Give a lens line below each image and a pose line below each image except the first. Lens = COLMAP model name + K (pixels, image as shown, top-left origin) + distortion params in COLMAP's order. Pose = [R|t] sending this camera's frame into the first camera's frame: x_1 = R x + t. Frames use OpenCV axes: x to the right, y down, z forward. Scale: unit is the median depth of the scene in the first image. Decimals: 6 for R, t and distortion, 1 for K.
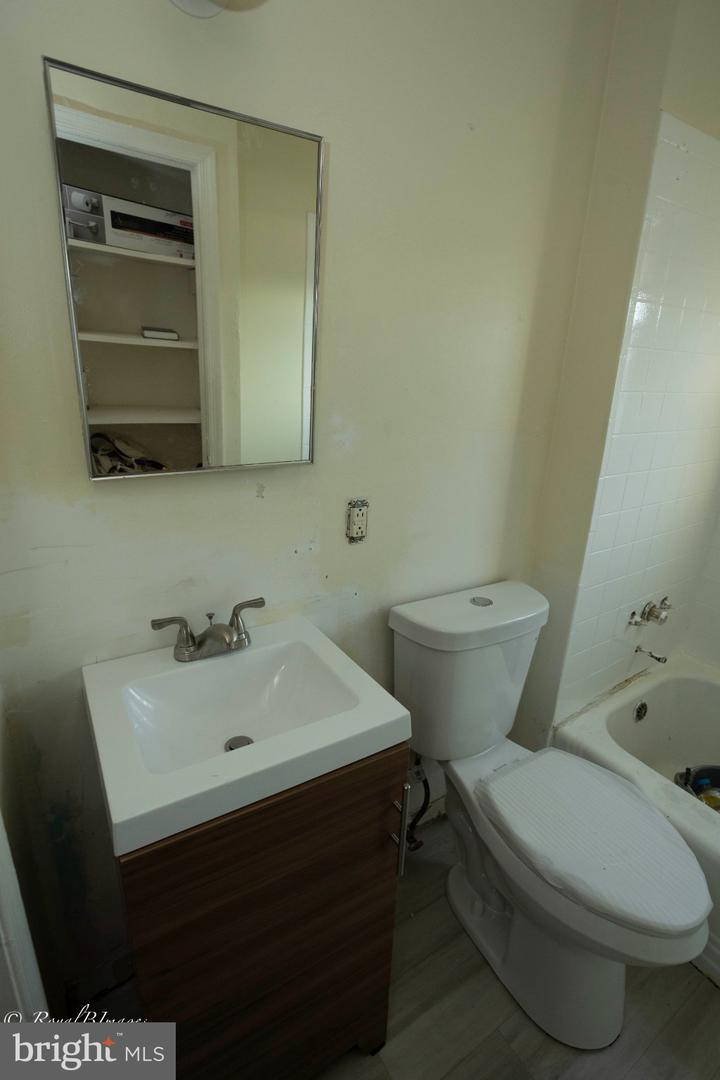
lens RADIAL K [[537.0, 0, 344.6], [0, 537.0, 540.9], [0, 0, 1]] dist [-0.051978, 0.000121]
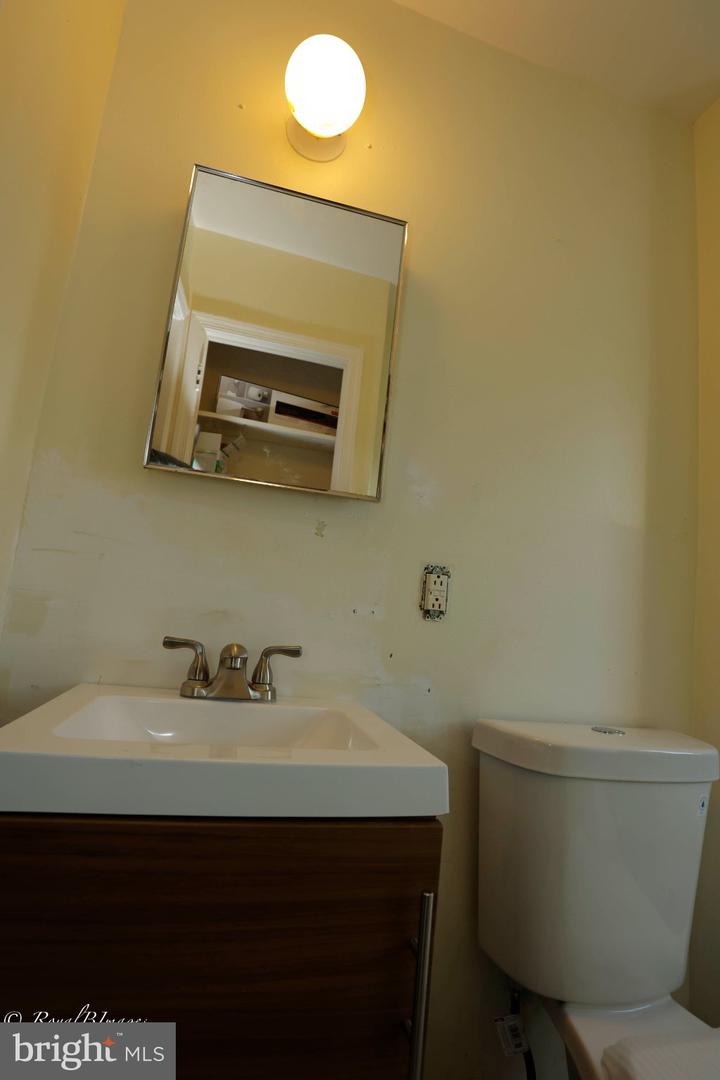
lens RADIAL K [[537.0, 0, 344.6], [0, 537.0, 540.9], [0, 0, 1]] dist [-0.051978, 0.000121]
pose [[0.950127, 0.019922, -0.311228, 0.145877], [-0.168796, 0.871996, -0.459490, 0.296333], [0.262235, 0.489108, 0.831869, 0.231424]]
